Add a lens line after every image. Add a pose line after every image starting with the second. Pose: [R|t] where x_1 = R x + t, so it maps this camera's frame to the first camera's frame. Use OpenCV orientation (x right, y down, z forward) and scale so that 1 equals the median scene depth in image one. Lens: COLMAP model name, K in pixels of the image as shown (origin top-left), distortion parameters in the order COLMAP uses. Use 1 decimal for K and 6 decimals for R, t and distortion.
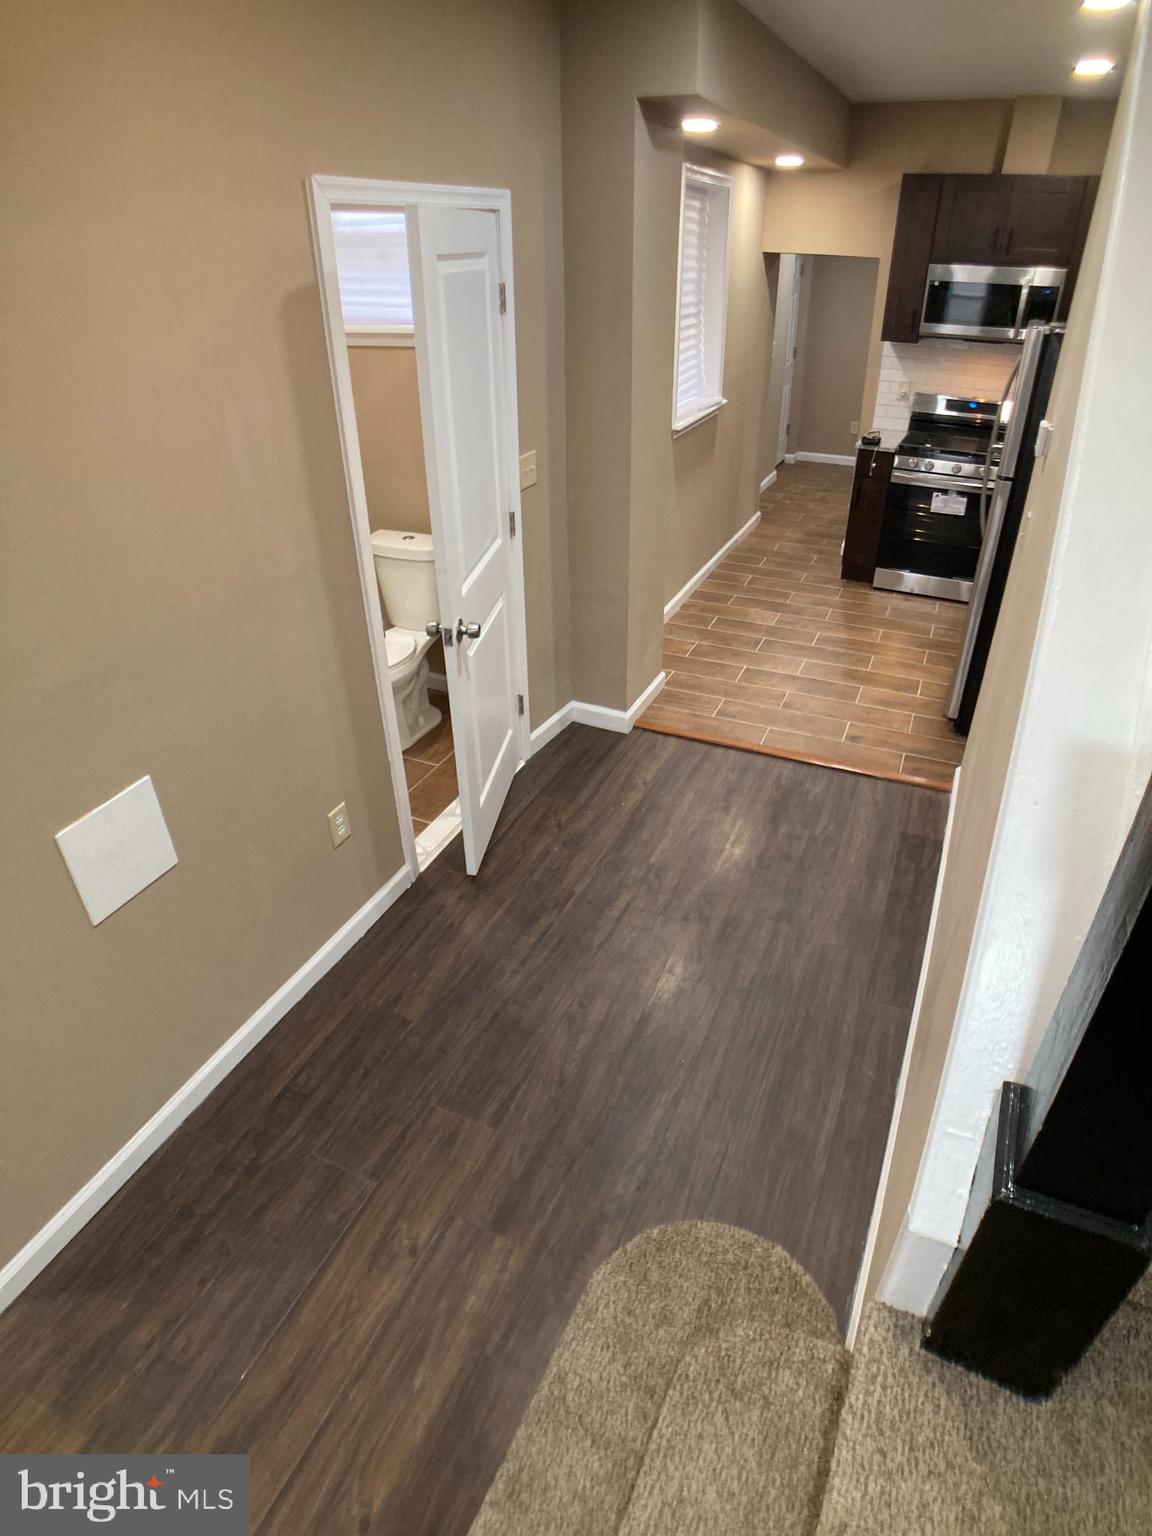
lens RADIAL K [[851.4, 0, 584.6], [0, 851.4, 745.0], [0, 0, 1]] dist [-0.067355, -0.001077]
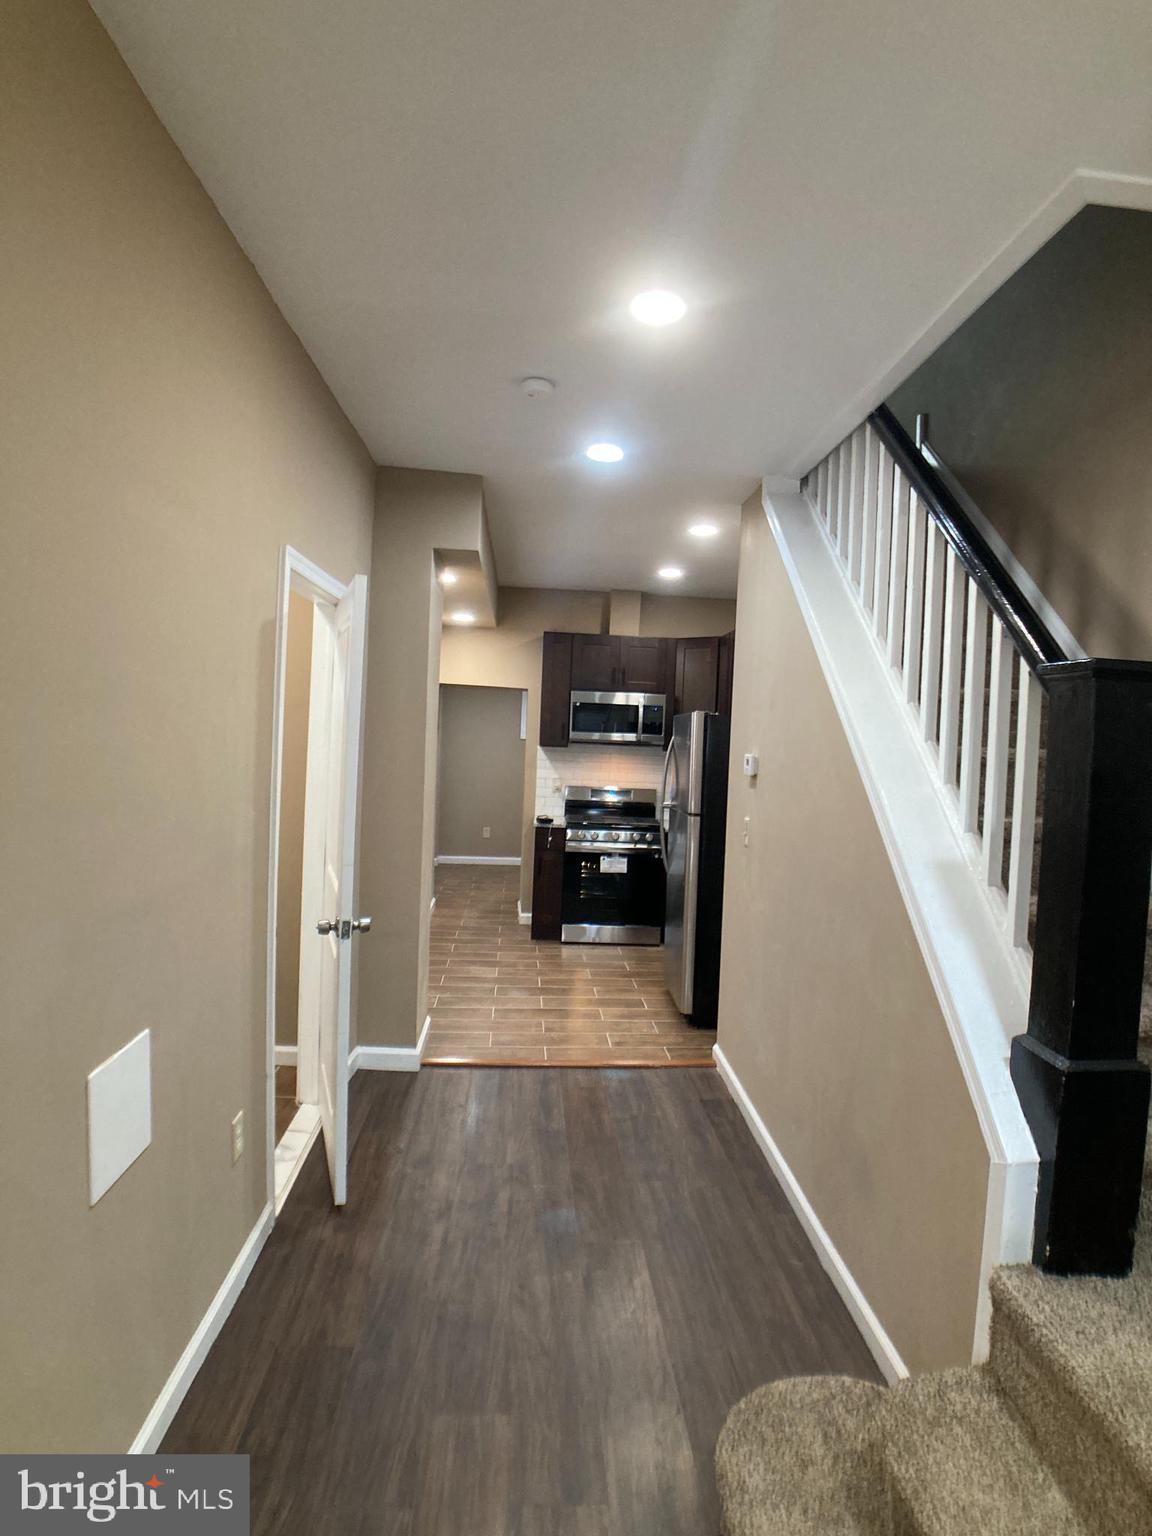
lens RADIAL K [[851.4, 0, 584.6], [0, 851.4, 745.0], [0, 0, 1]] dist [-0.067355, -0.001077]
pose [[0.878791, 0.034528, 0.475957, -0.229933], [0.203749, 0.874751, -0.439655, 0.110773], [-0.431524, 0.483340, 0.761688, -0.020358]]
